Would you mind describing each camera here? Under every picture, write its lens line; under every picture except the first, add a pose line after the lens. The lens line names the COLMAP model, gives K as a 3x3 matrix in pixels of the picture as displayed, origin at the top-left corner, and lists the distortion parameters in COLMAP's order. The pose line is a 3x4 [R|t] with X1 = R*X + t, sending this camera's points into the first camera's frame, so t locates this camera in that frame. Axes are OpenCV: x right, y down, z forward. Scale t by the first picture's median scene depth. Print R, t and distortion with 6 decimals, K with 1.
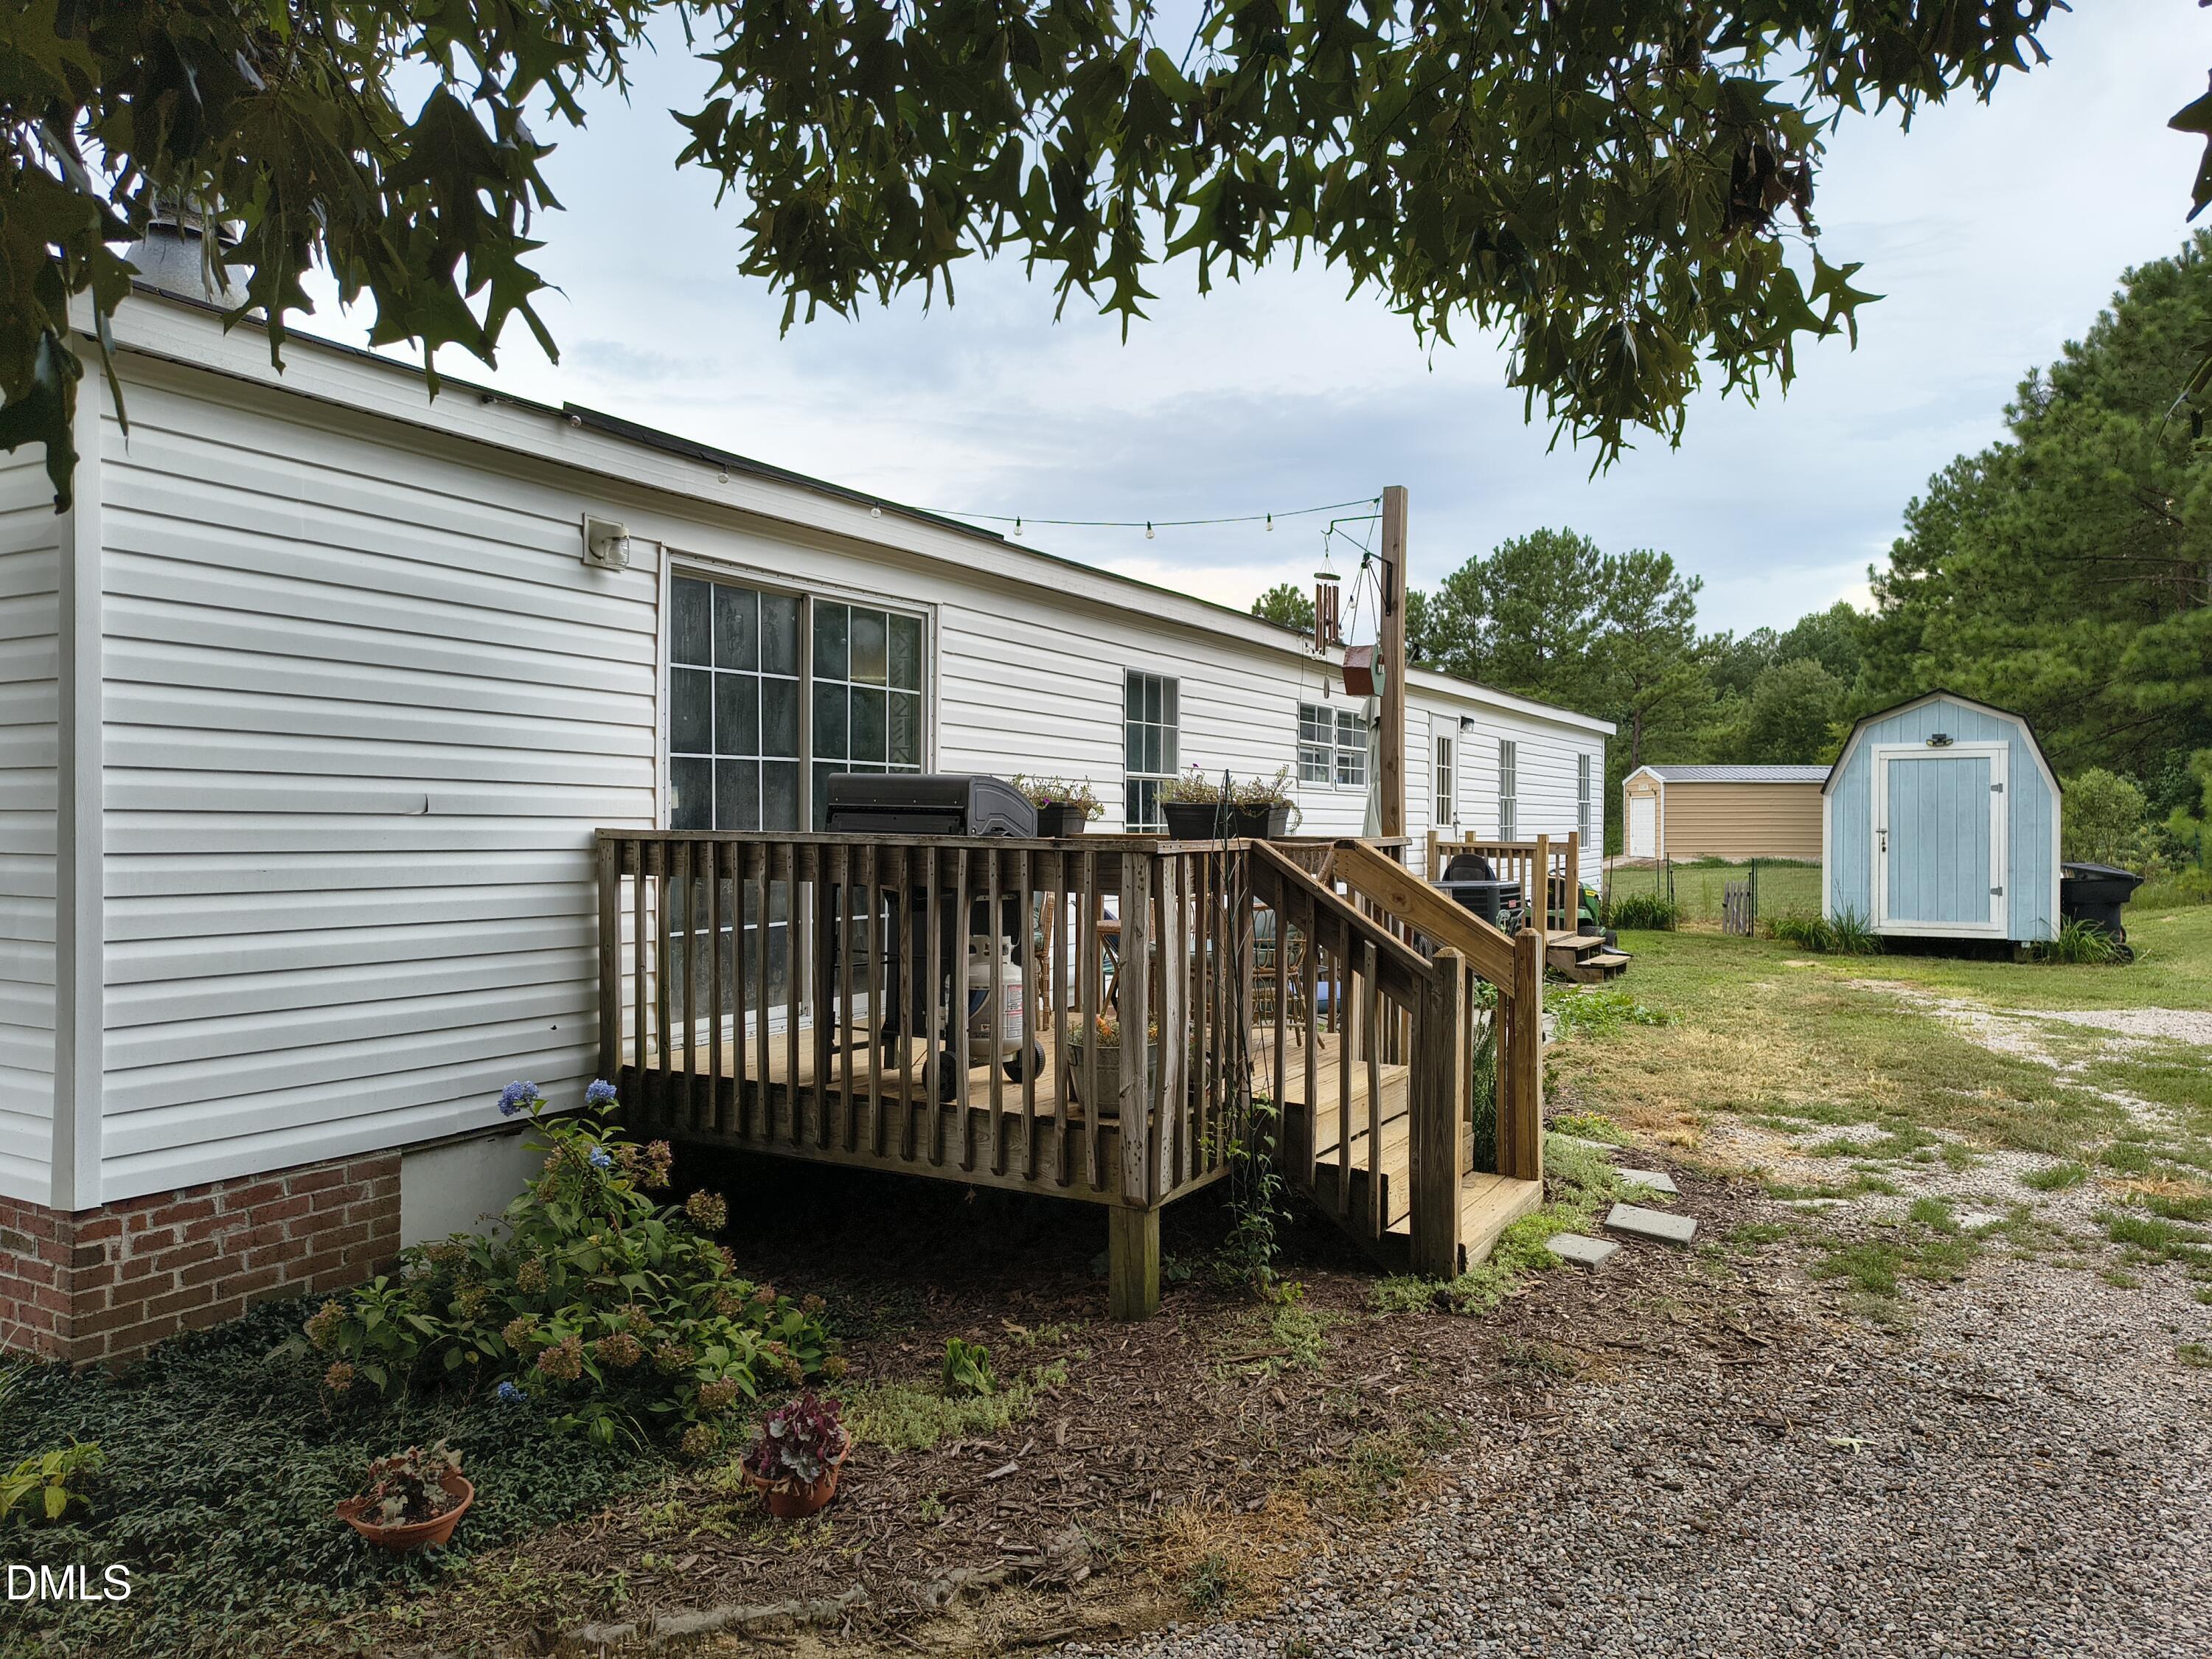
lens RADIAL K [[1510.2, 0, 1142.5], [0, 1510.2, 830.7], [0, 0, 1]] dist [0.033295, -0.034105]
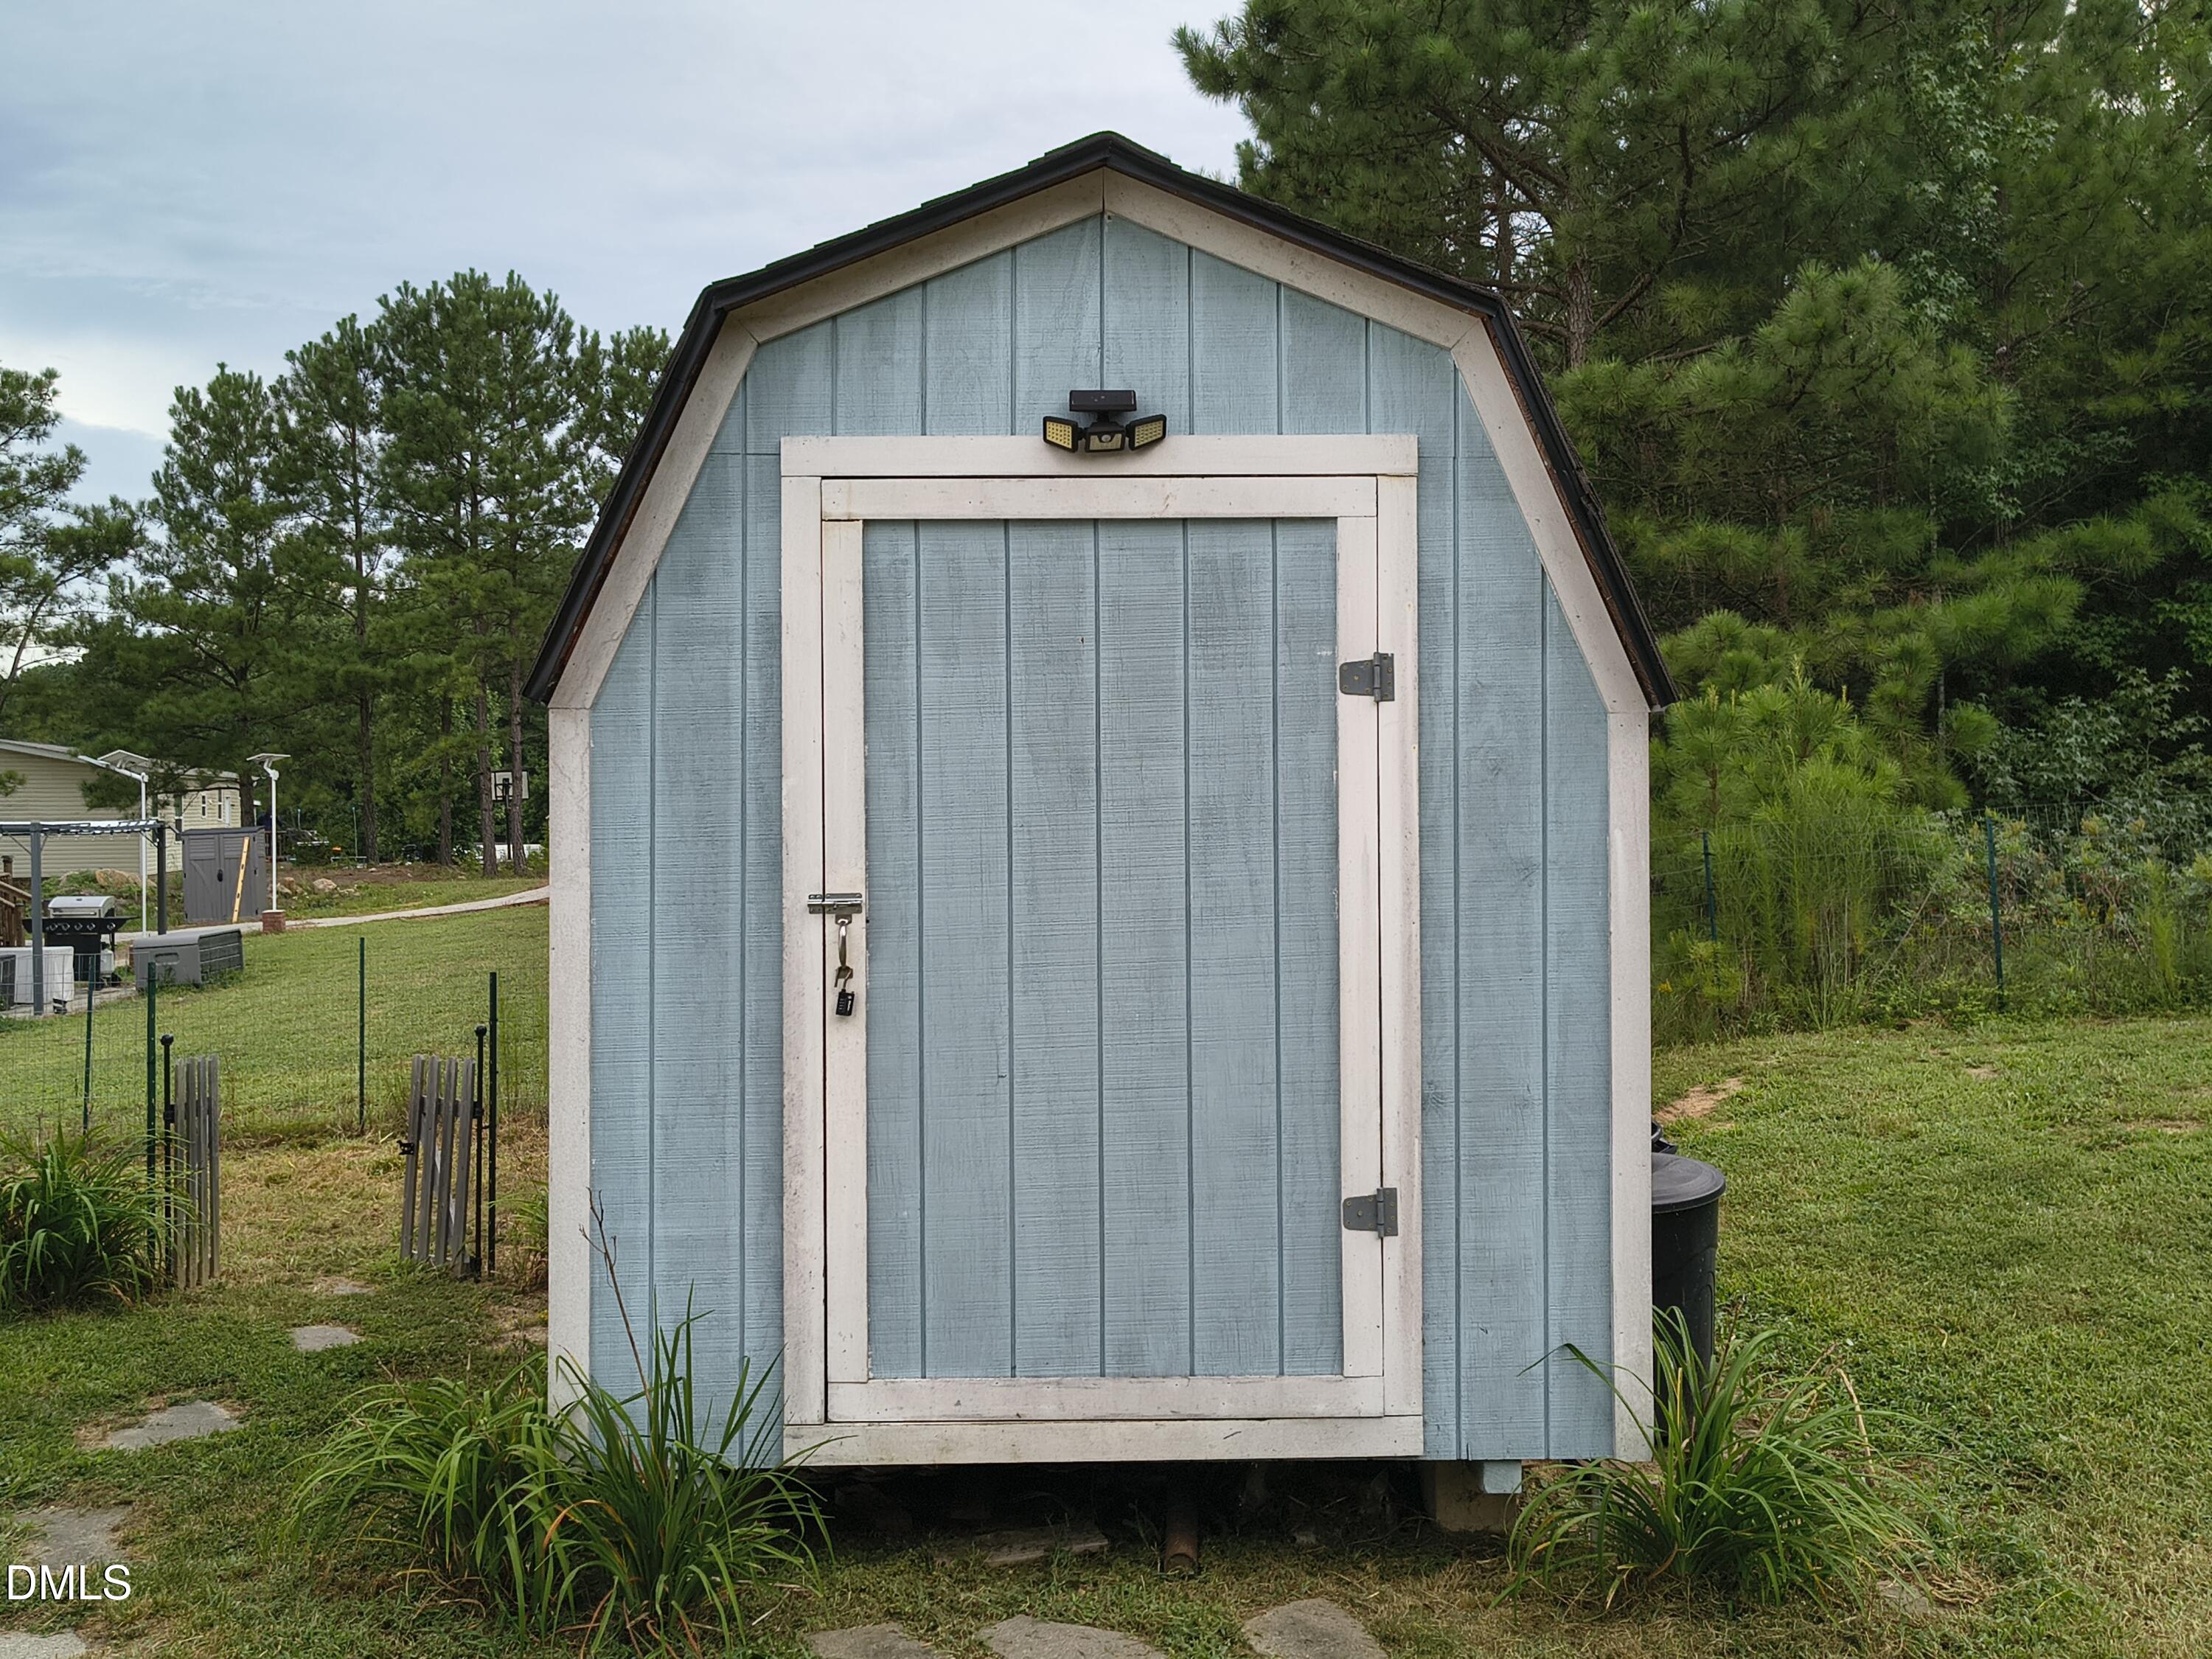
lens RADIAL K [[2111.4, 0, 1107.8], [0, 2111.4, 820.7], [0, 0, 1]] dist [0.024754, 0.000000]
pose [[0.886447, -0.010406, 0.462714, 0.175440], [0.008499, 0.999945, 0.006205, -0.005089], [-0.462753, -0.001568, 0.886486, 0.334146]]
